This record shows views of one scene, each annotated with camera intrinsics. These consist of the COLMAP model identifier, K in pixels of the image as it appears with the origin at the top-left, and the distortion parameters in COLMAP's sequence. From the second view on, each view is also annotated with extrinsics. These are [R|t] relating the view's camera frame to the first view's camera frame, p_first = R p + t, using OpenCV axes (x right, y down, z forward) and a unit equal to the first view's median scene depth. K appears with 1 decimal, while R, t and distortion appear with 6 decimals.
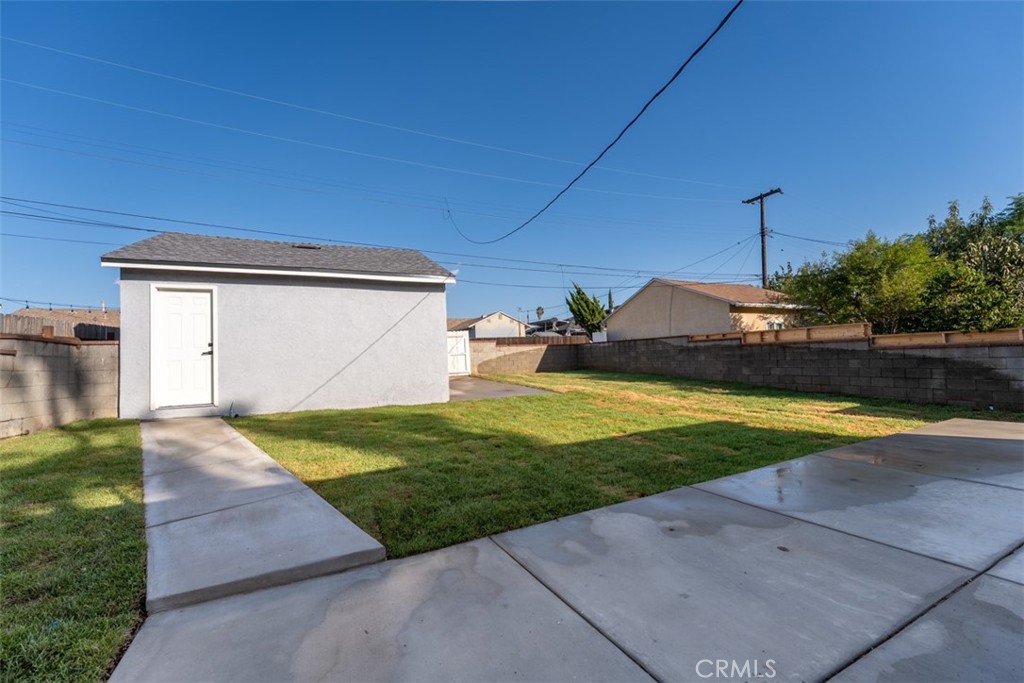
lens RADIAL K [[411.8, 0, 512.0], [0, 411.8, 341.5], [0, 0, 1]] dist [-0.000045, 0.000014]
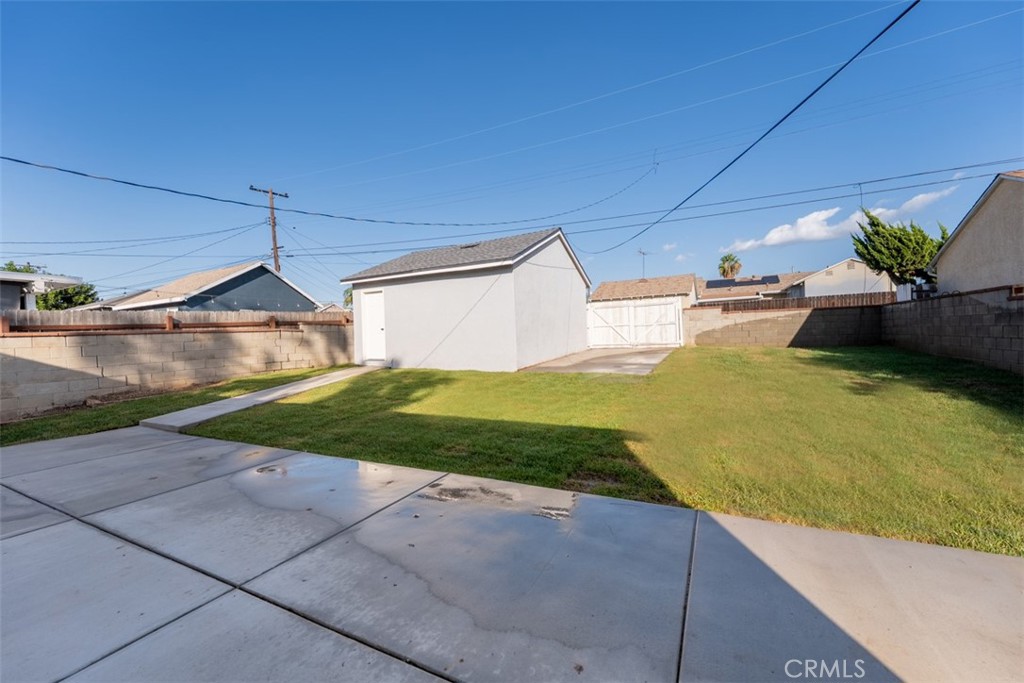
lens RADIAL K [[411.7, 0, 504.6], [0, 411.7, 347.9], [0, 0, 1]] dist [-0.001240, -0.000241]
pose [[0.588658, 0.043152, -0.807229, 0.540102], [0.042446, 0.995547, 0.084172, -0.009477], [0.807267, -0.083812, 0.584205, 0.247381]]
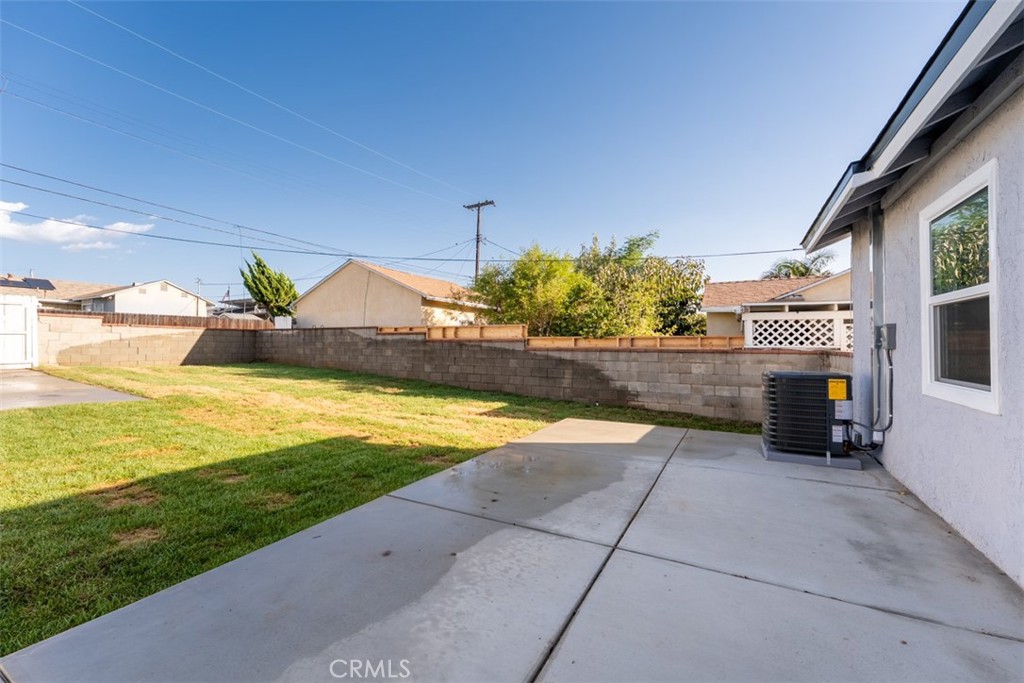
lens RADIAL K [[411.8, 0, 512.0], [0, 411.8, 341.5], [0, 0, 1]] dist [-0.000045, 0.000014]
pose [[0.821994, 0.048827, 0.567400, 0.188143], [-0.058938, 0.998262, -0.000521, 0.000029], [-0.566439, -0.033013, 0.823442, 0.117003]]
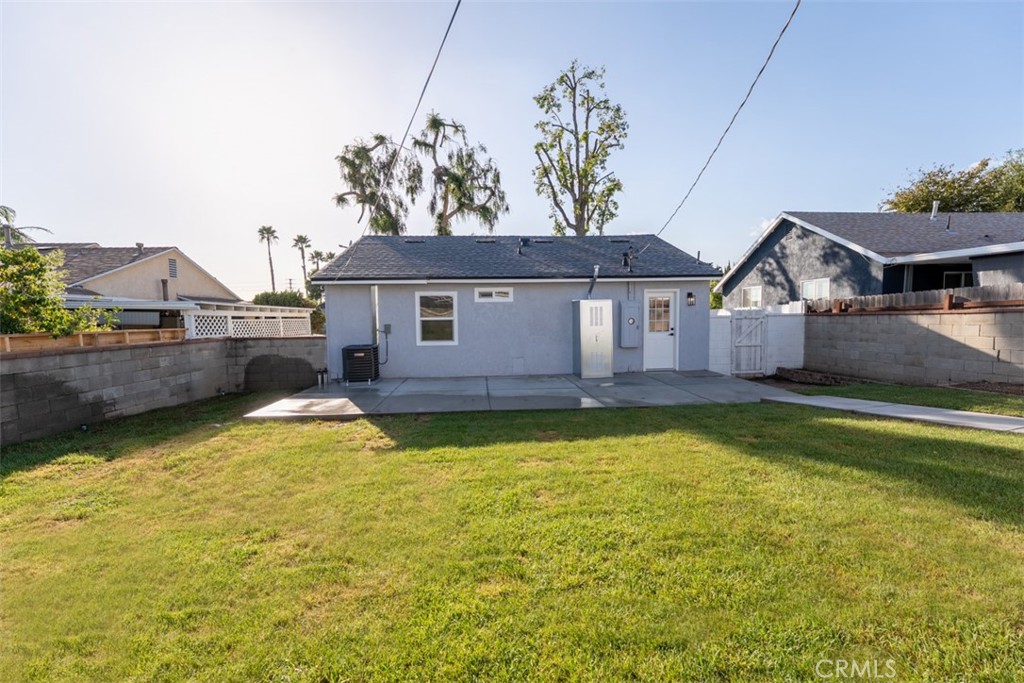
lens RADIAL K [[409.6, 0, 509.3], [0, 409.6, 334.9], [0, 0, 1]] dist [-0.000227, -0.000126]
pose [[-0.918120, 0.036759, 0.394595, 0.028903], [0.036816, 0.999294, -0.007430, 0.007695], [-0.394589, 0.007706, -0.918825, 0.883142]]
